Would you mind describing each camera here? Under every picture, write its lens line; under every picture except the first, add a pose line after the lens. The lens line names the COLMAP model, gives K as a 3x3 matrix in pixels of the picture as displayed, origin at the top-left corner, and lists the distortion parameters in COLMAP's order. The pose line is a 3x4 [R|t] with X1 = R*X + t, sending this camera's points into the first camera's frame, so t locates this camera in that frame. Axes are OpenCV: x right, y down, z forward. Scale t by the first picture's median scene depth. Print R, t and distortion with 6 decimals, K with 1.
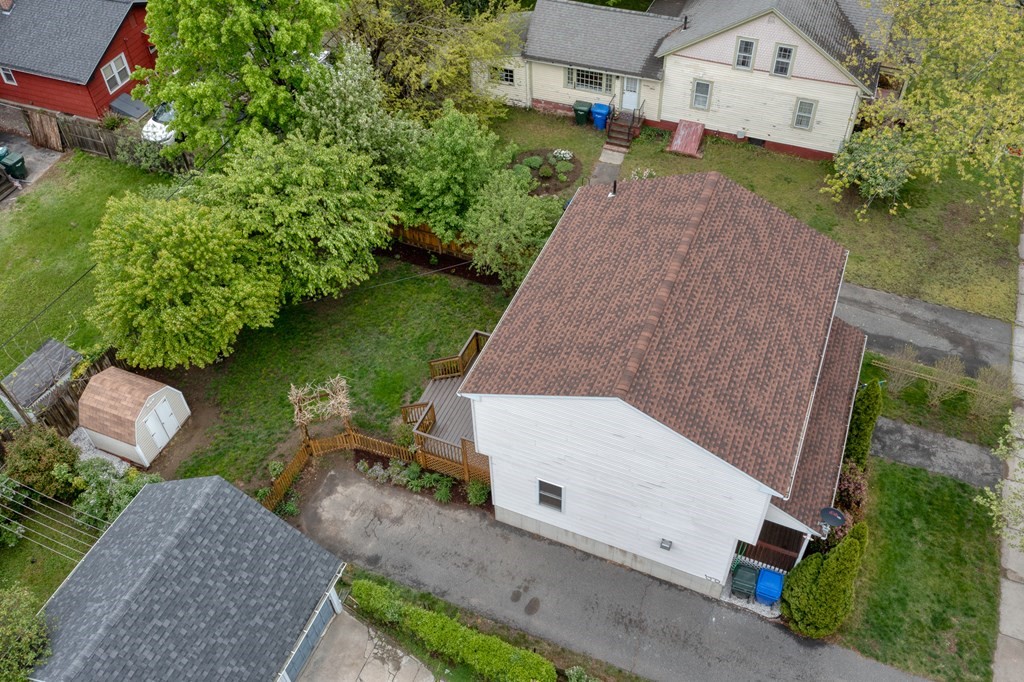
lens RADIAL K [[898.0, 0, 513.2], [0, 898.0, 341.3], [0, 0, 1]] dist [-0.003887, -0.002184]
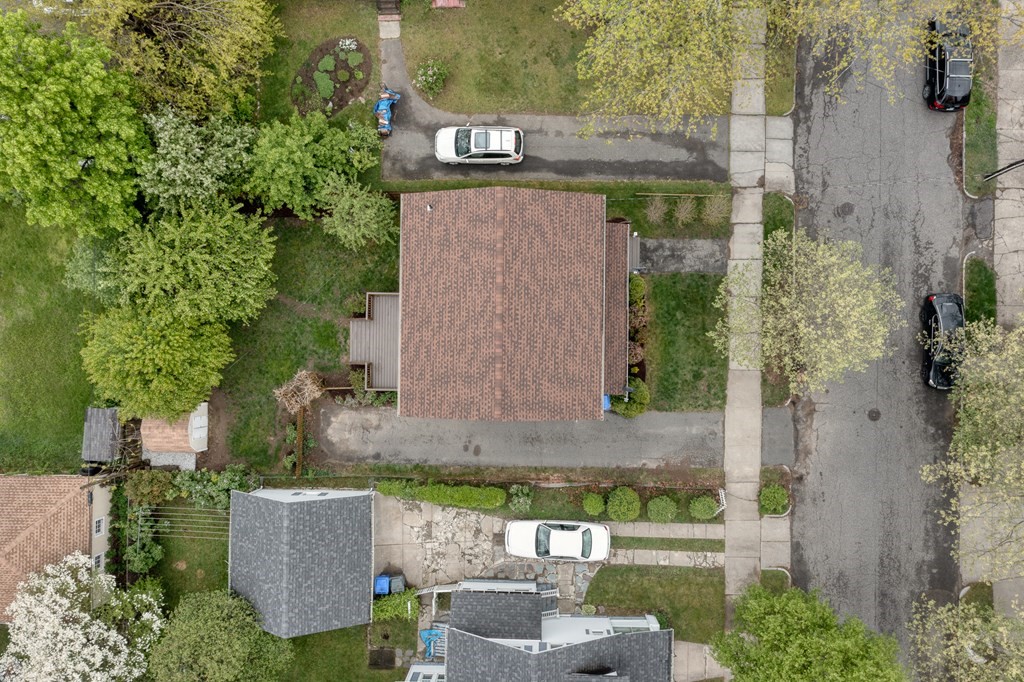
lens RADIAL K [[813.5, 0, 510.9], [0, 813.5, 340.6], [0, 0, 1]] dist [-0.004836, -0.000567]
pose [[0.927403, -0.374008, -0.006510, 0.162648], [0.281228, 0.685657, 0.671406, -0.837747], [-0.246648, -0.624494, 0.741061, -0.039582]]
